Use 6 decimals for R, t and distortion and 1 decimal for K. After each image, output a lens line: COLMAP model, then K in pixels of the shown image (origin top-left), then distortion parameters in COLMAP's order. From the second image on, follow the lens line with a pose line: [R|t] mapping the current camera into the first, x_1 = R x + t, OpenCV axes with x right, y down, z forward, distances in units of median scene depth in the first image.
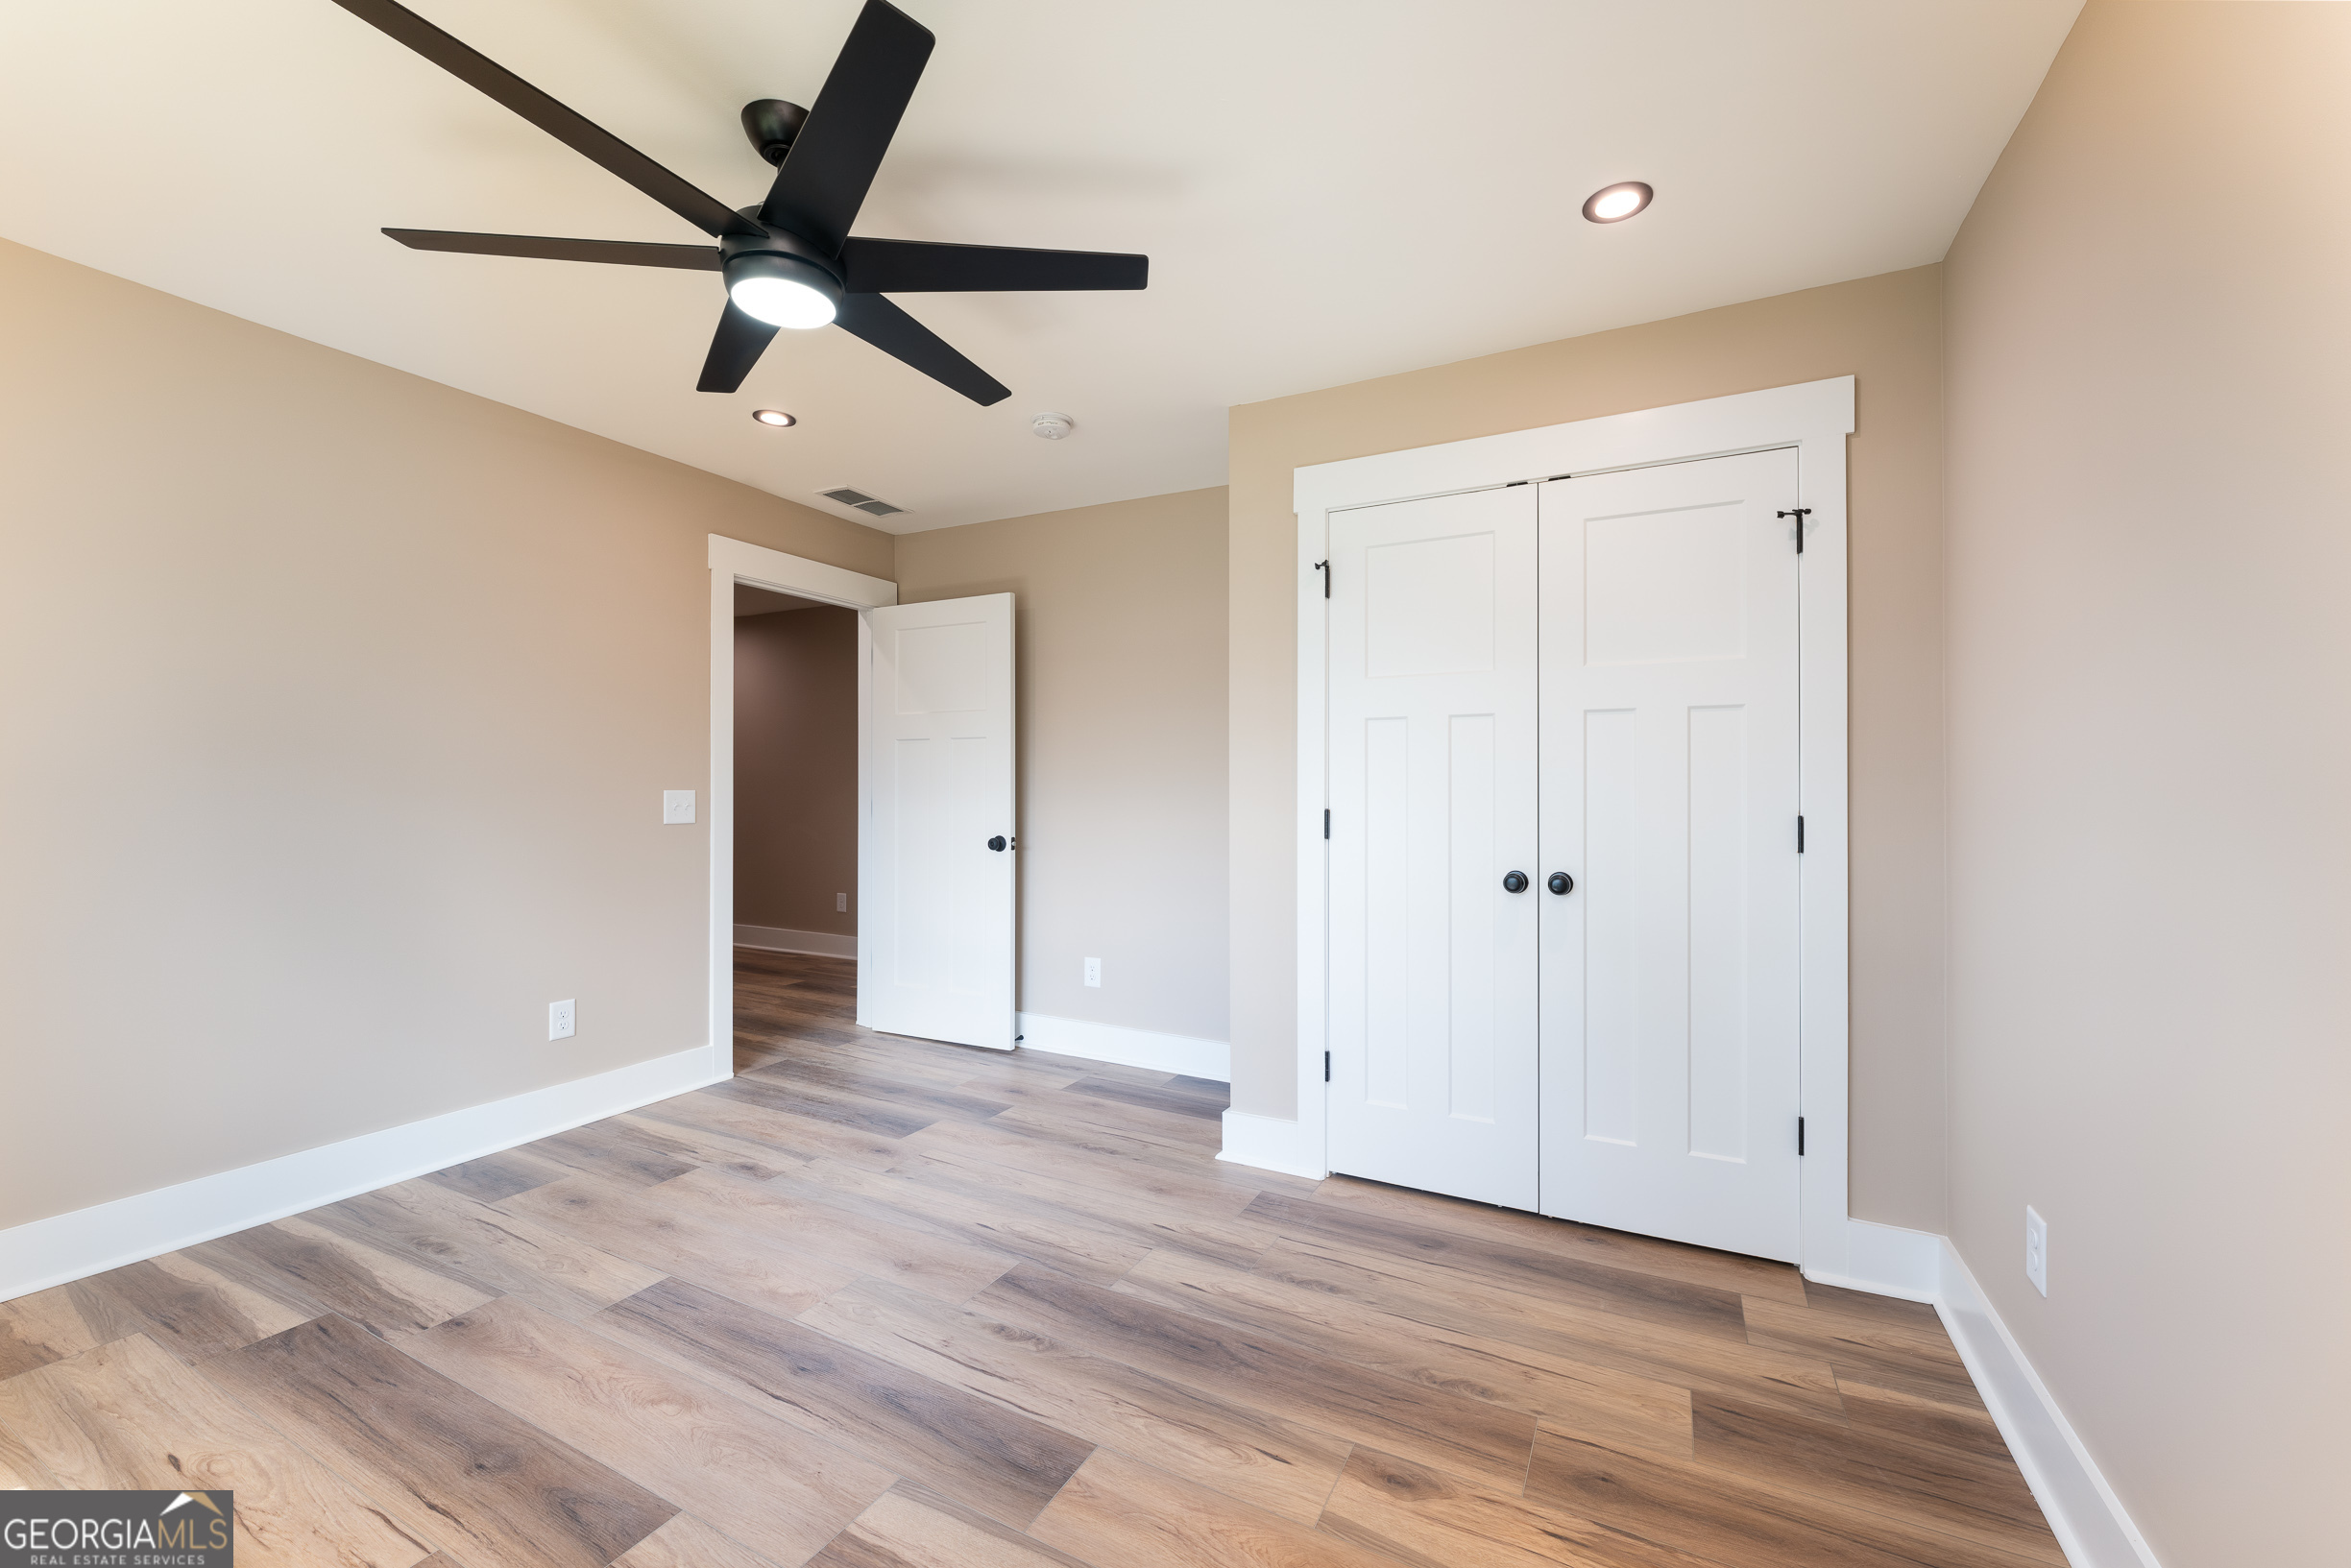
lens RADIAL K [[942.7, 0, 1175.5], [0, 942.7, 784.0], [0, 0, 1]] dist [0.029467, 0.000031]
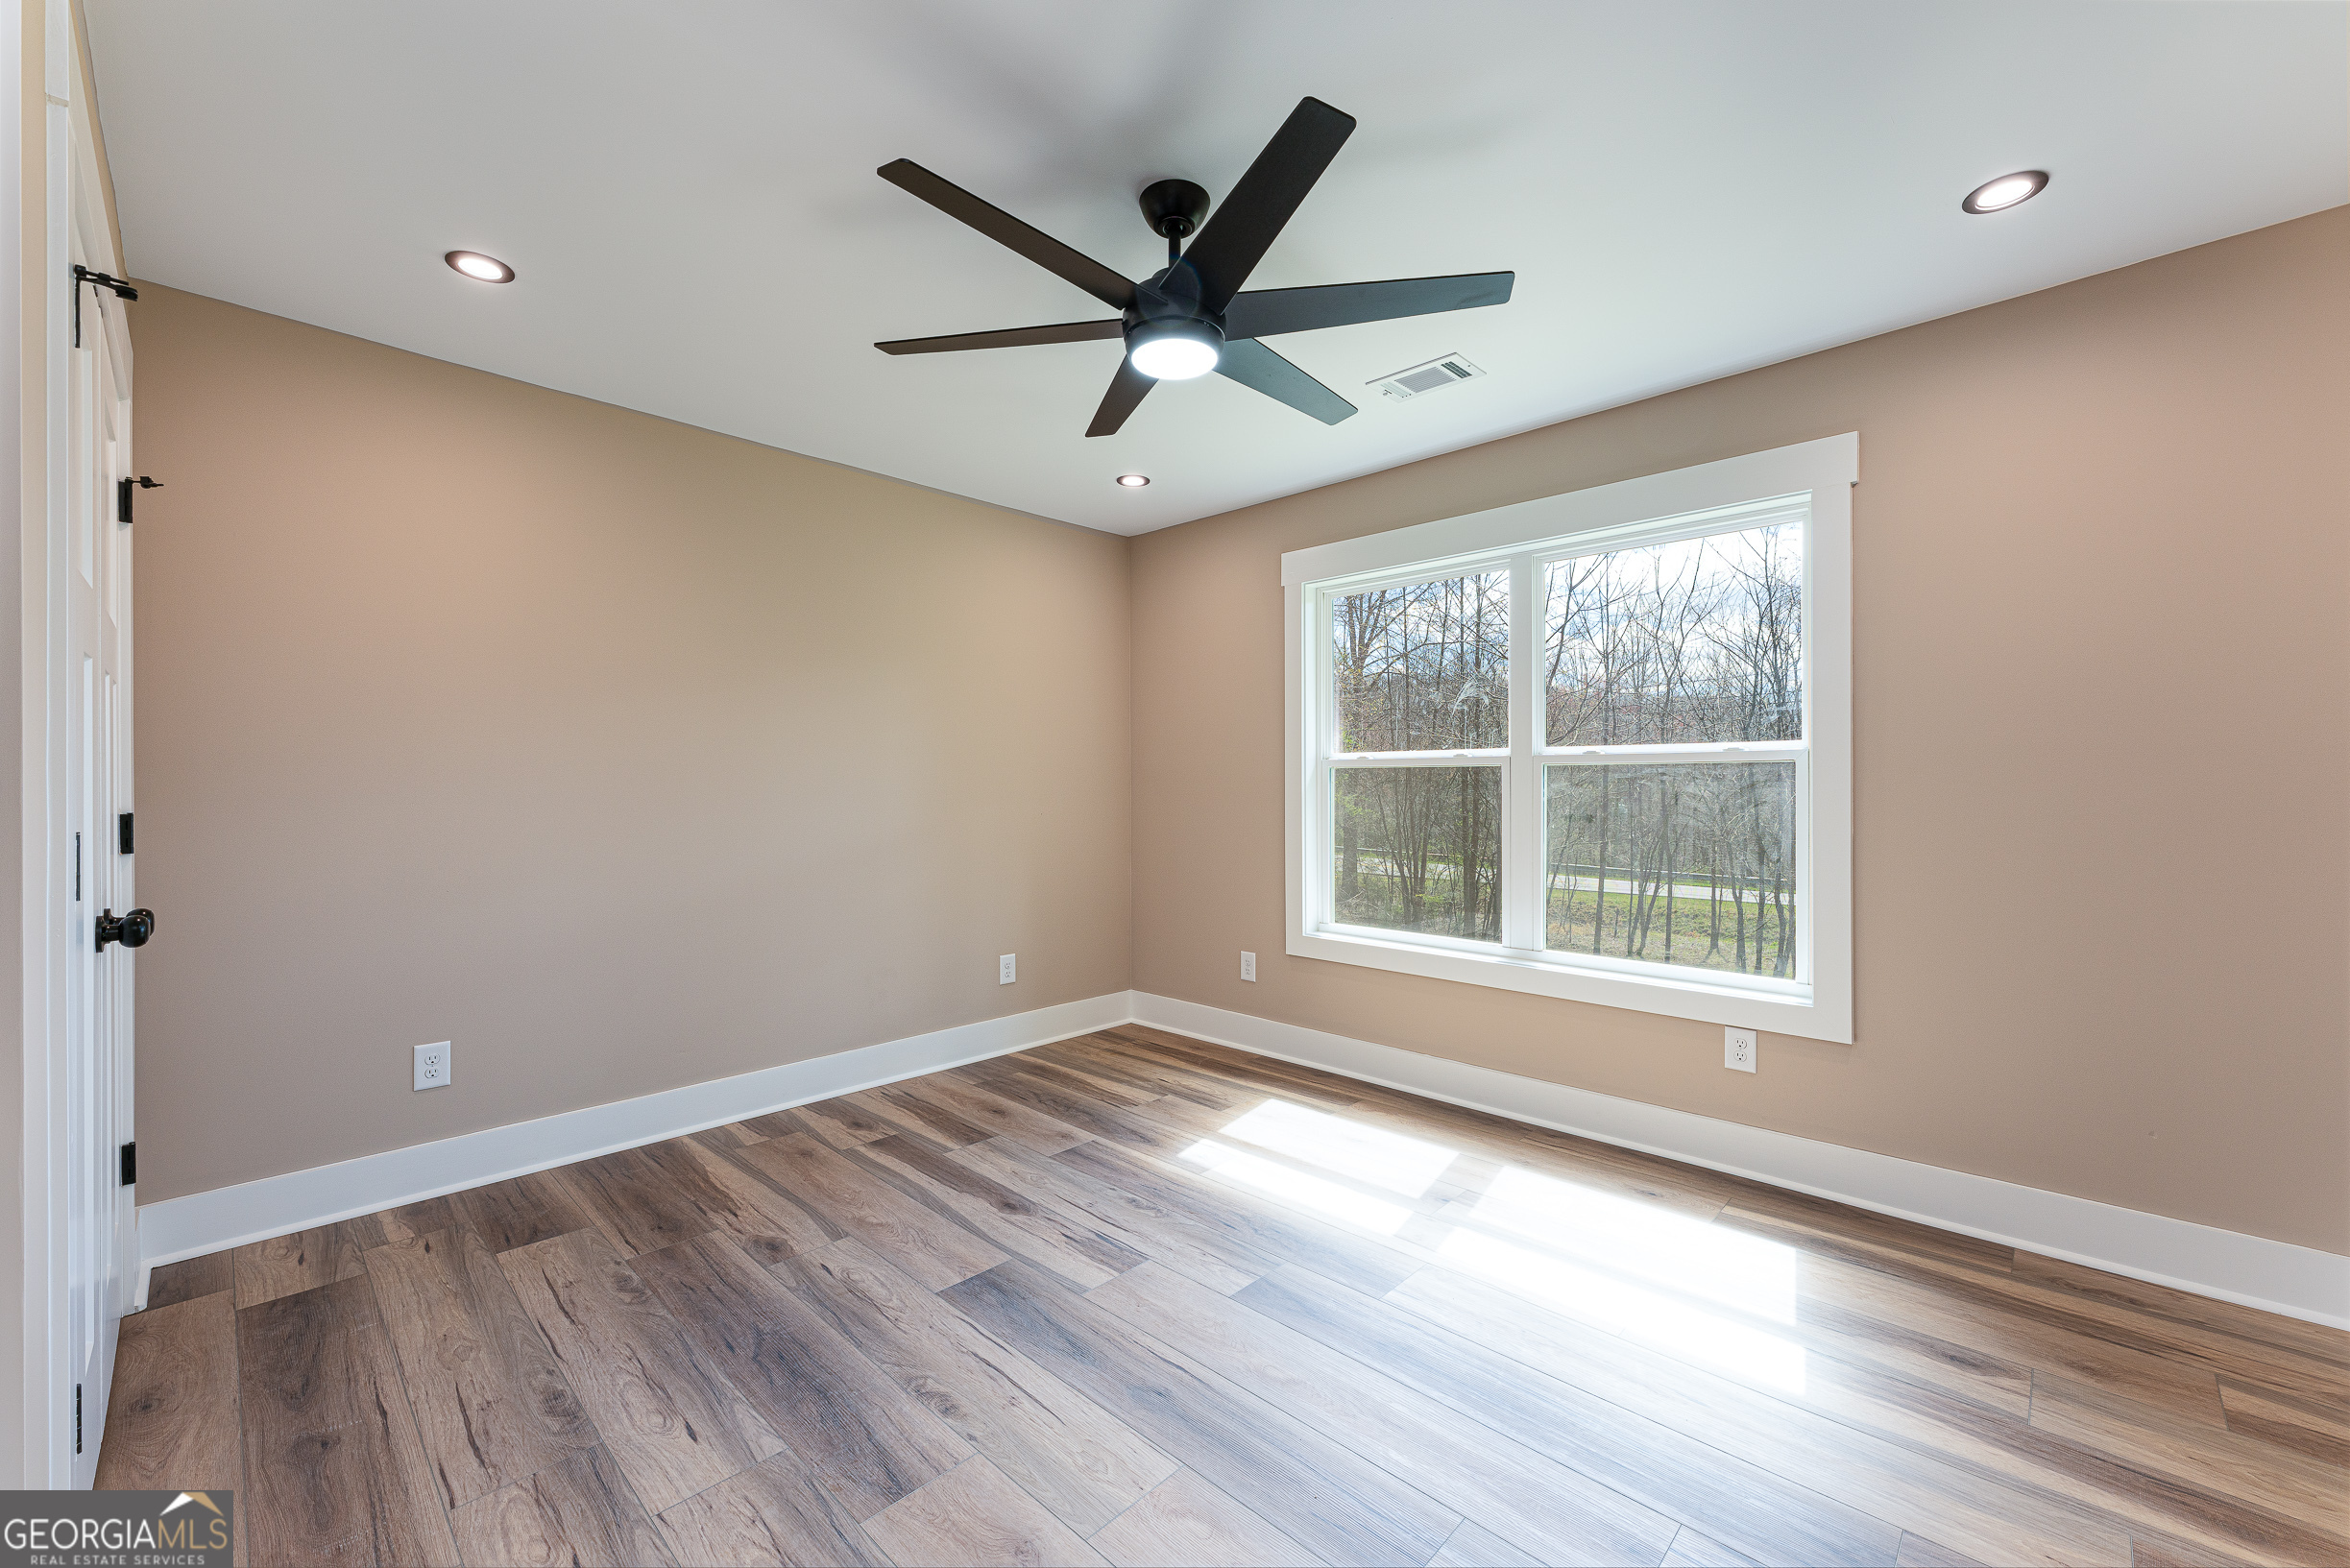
lens RADIAL K [[937.5, 0, 1133.6], [0, 937.5, 791.4], [0, 0, 1]] dist [-0.000336, -0.000046]
pose [[-0.945939, -0.000475, 0.324345, -0.675362], [-0.001142, 0.999998, -0.001869, 0.016501], [-0.324343, -0.002139, -0.945937, 1.917097]]
